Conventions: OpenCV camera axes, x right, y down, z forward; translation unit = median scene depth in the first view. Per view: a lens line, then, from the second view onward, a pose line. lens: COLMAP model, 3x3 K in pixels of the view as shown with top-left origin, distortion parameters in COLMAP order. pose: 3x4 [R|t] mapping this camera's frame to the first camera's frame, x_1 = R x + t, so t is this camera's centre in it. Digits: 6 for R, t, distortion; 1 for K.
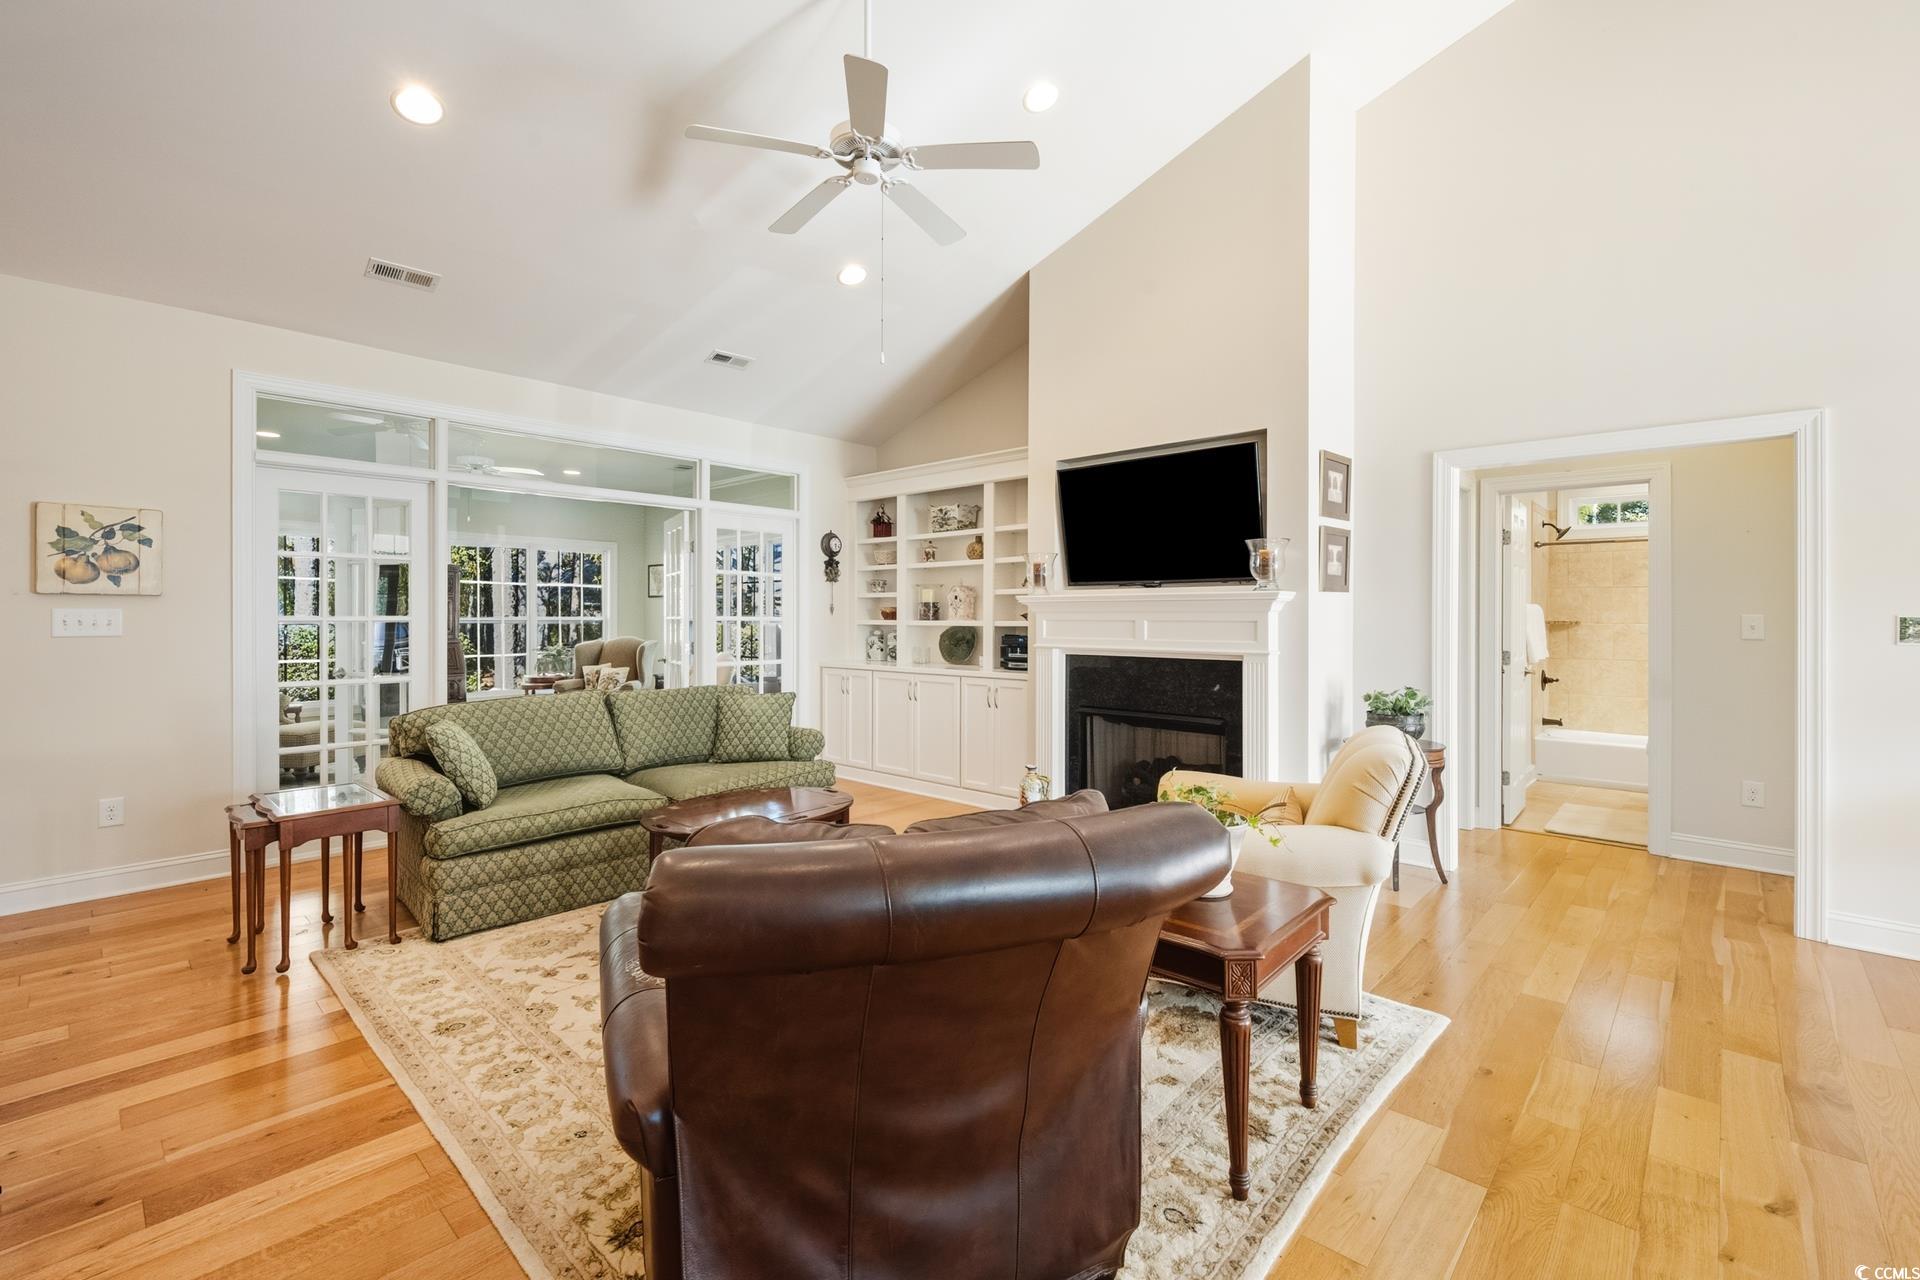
lens RADIAL K [[832.6, 0, 956.1], [0, 832.6, 616.1], [0, 0, 1]] dist [0.000313, 0.000125]
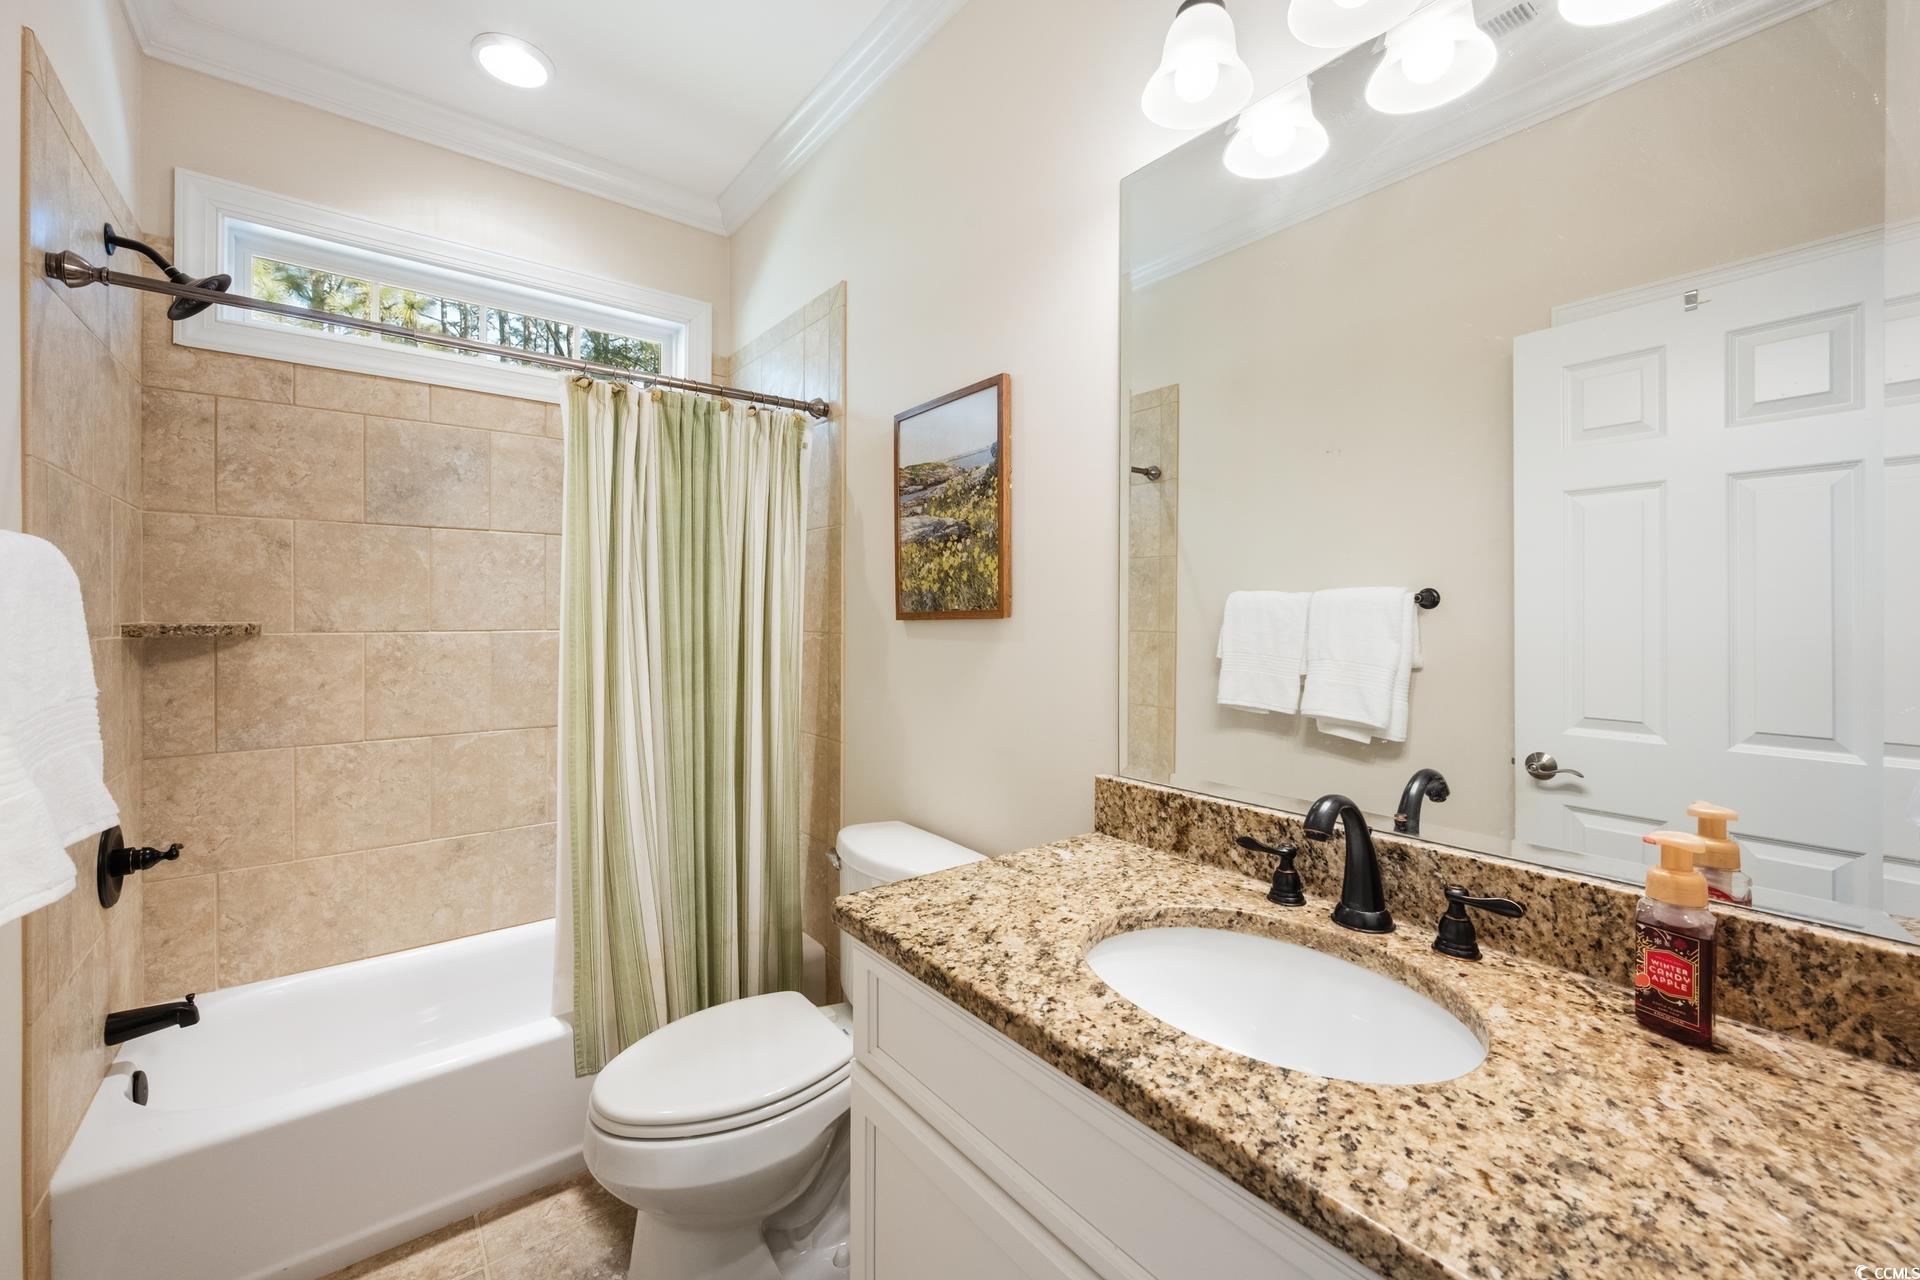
lens RADIAL K [[763.9, 0, 961.9], [0, 763.9, 606.4], [0, 0, 1]] dist [-0.003231, -0.000425]
pose [[0.148851, 0.003543, 0.988853, 0.686568], [0.002402, 0.999989, -0.003945, 0.000862], [-0.988857, 0.002962, 0.148841, 0.944434]]
